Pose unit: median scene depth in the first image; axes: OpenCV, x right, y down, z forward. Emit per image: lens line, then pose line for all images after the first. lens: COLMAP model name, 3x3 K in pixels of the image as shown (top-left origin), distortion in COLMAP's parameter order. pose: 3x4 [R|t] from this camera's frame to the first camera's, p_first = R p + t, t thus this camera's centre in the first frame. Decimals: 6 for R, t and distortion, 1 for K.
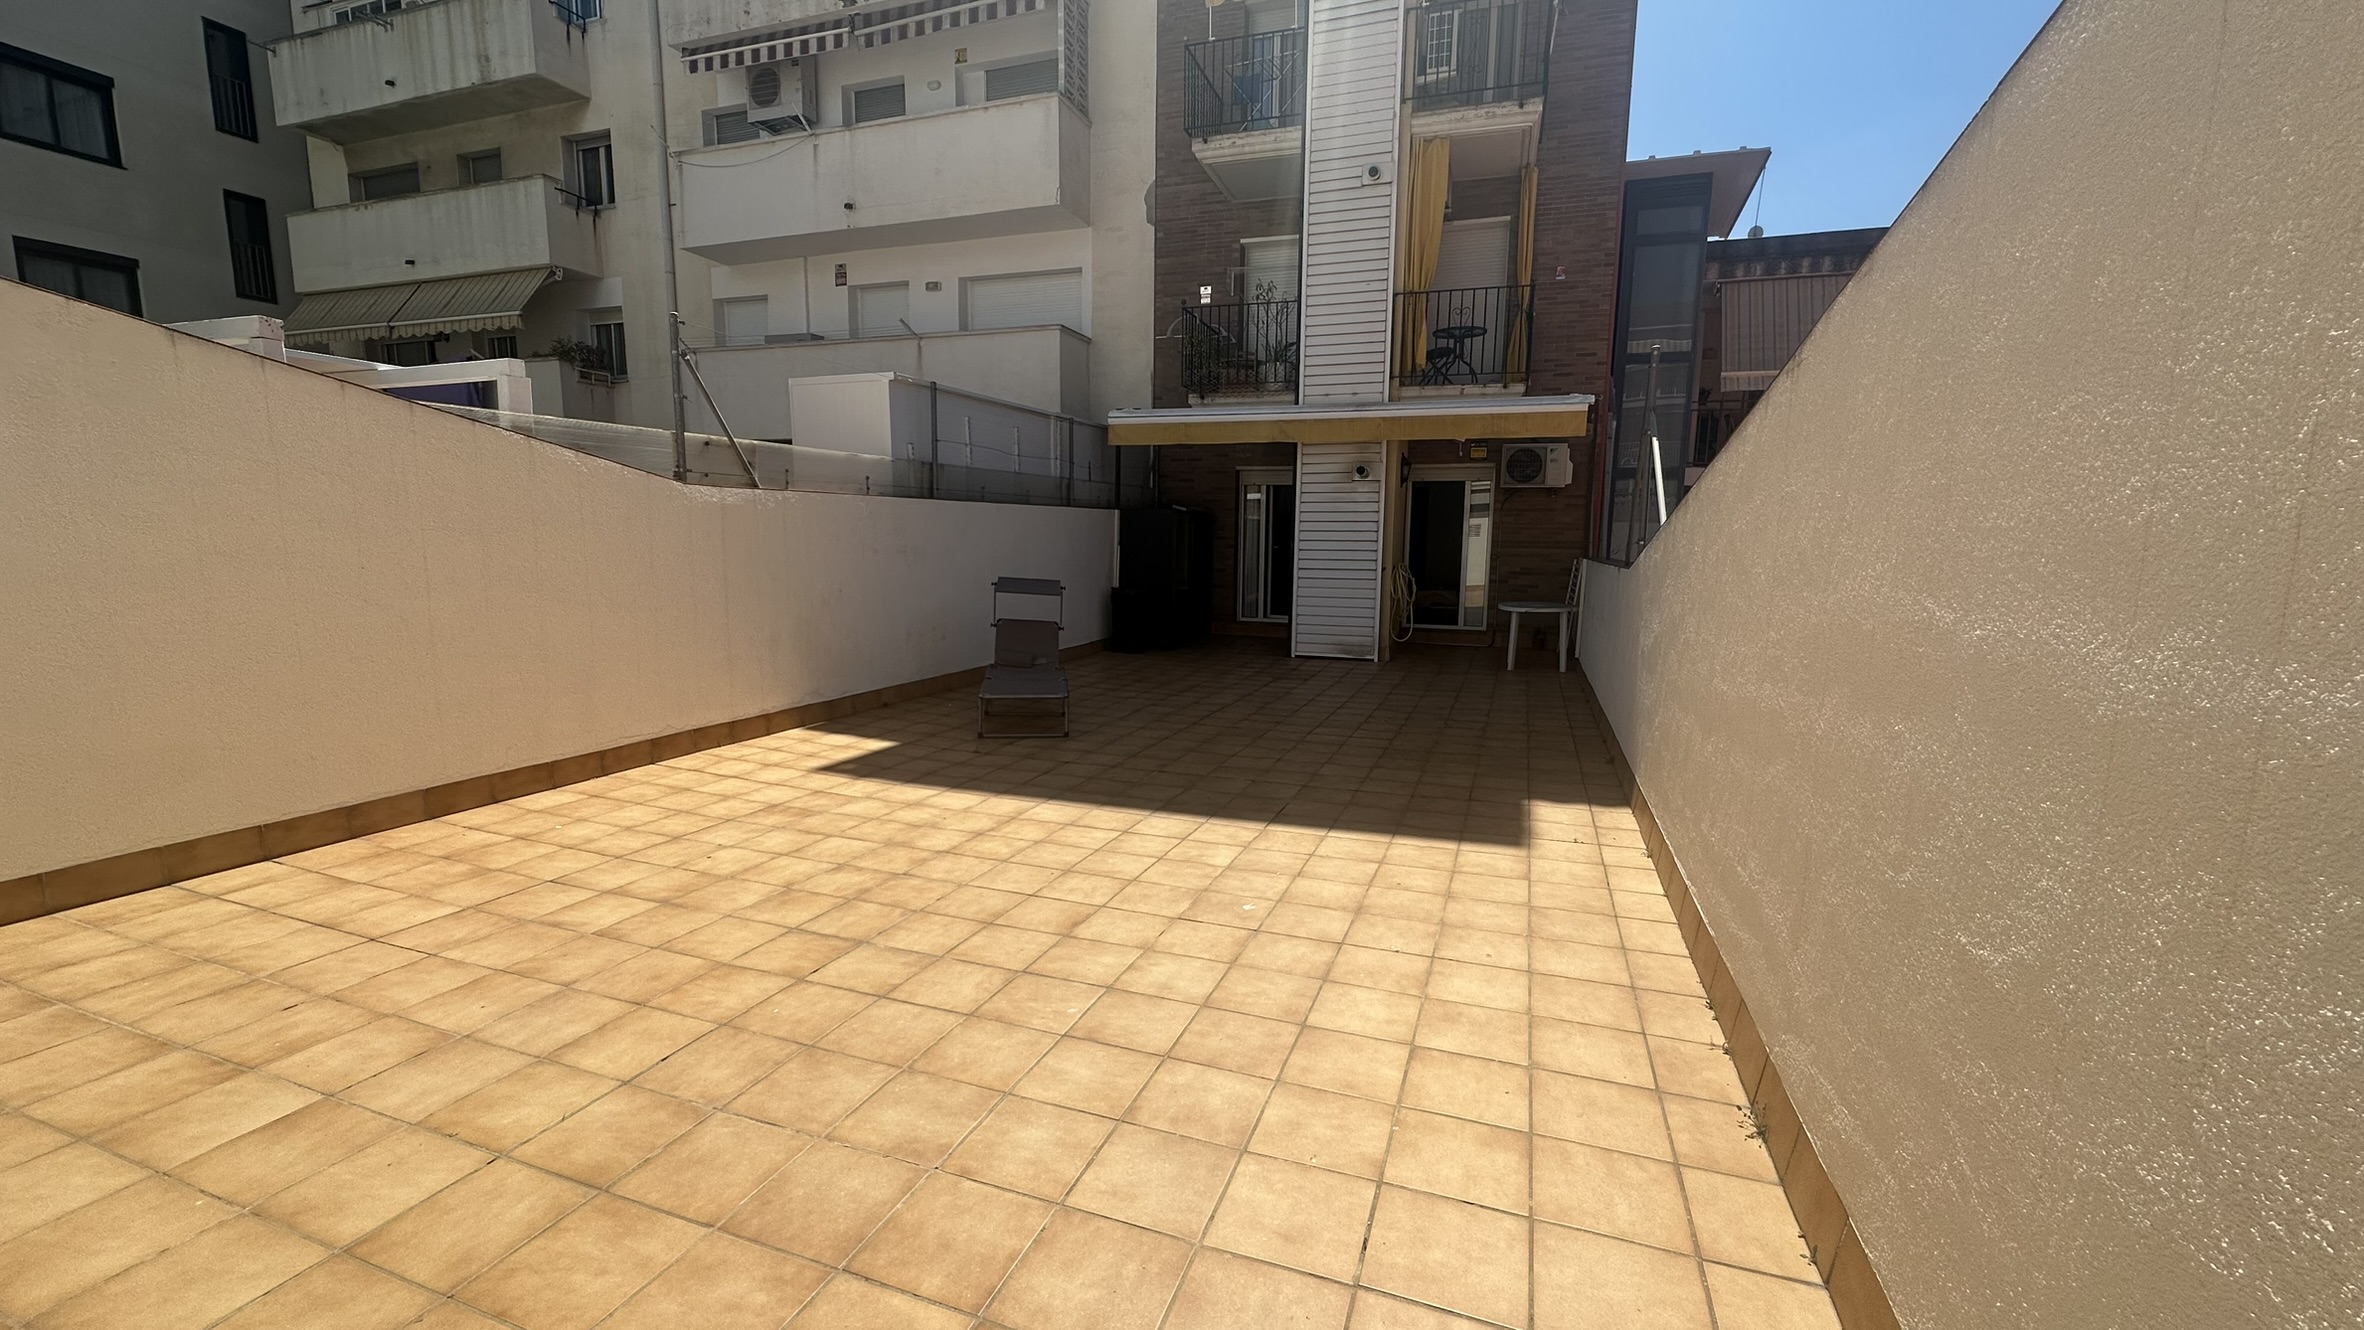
lens RADIAL K [[947.4, 0, 1171.0], [0, 947.4, 661.2], [0, 0, 1]] dist [-0.004727, 0.001247]
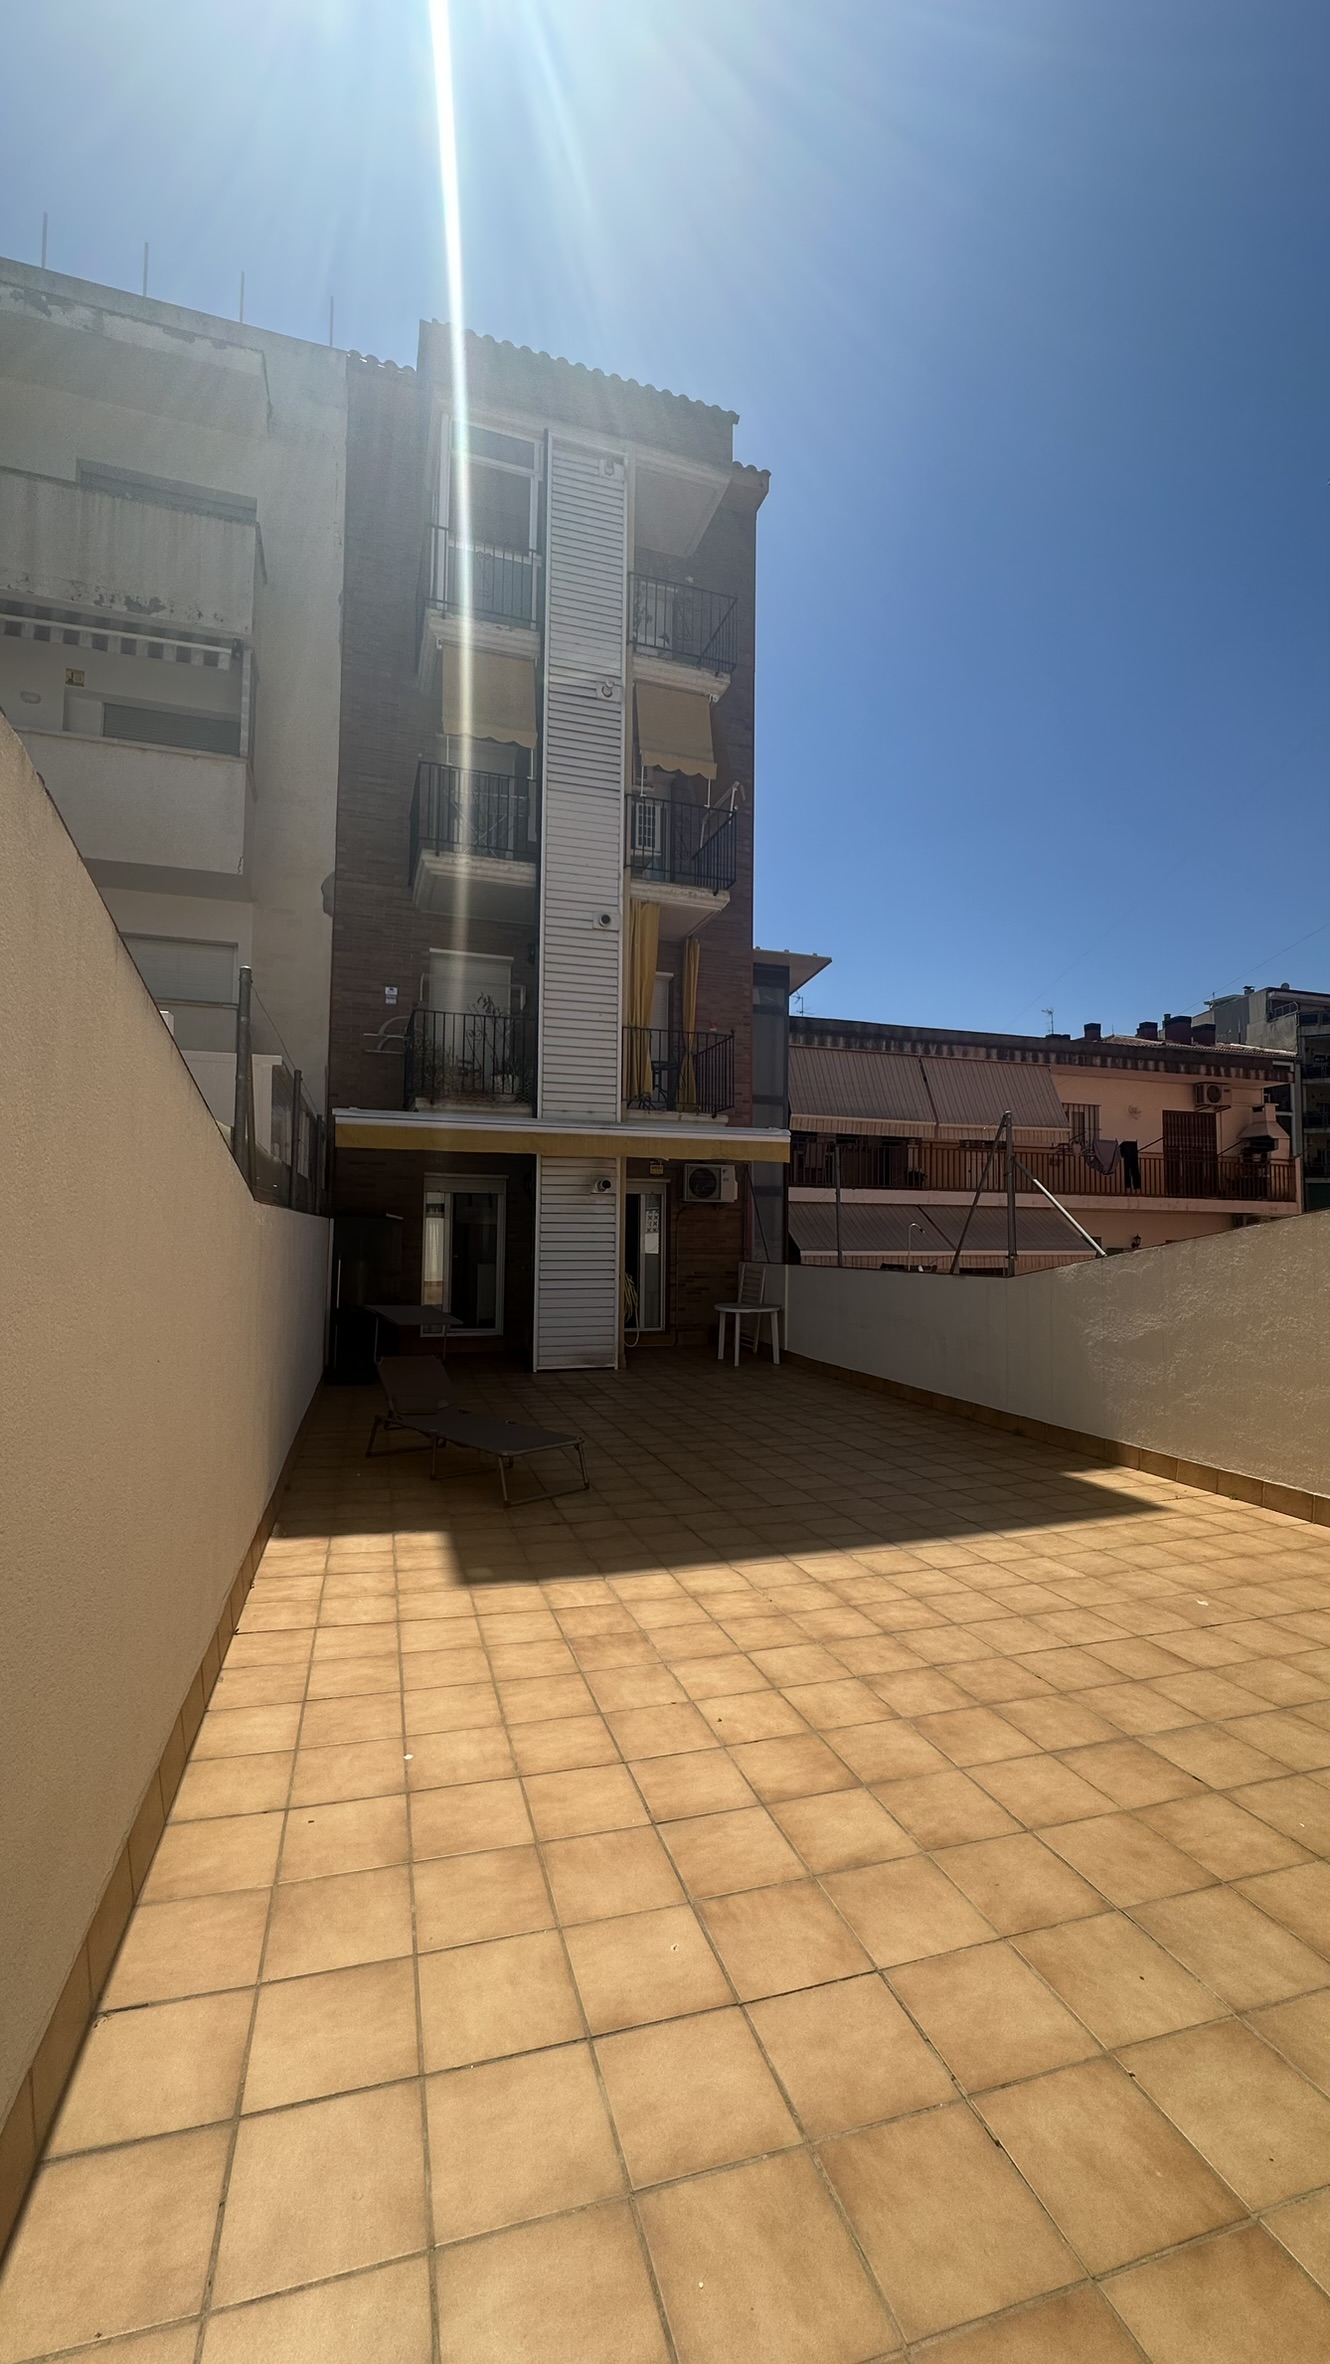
lens RADIAL K [[947.4, 0, 661.7], [0, 947.4, 1175.8], [0, 0, 1]] dist [-0.004727, 0.001247]
pose [[0.794436, 0.033055, 0.606448, -0.934021], [0.082020, 0.983532, -0.161052, -0.090683], [-0.601784, 0.177686, 0.778642, 0.355940]]
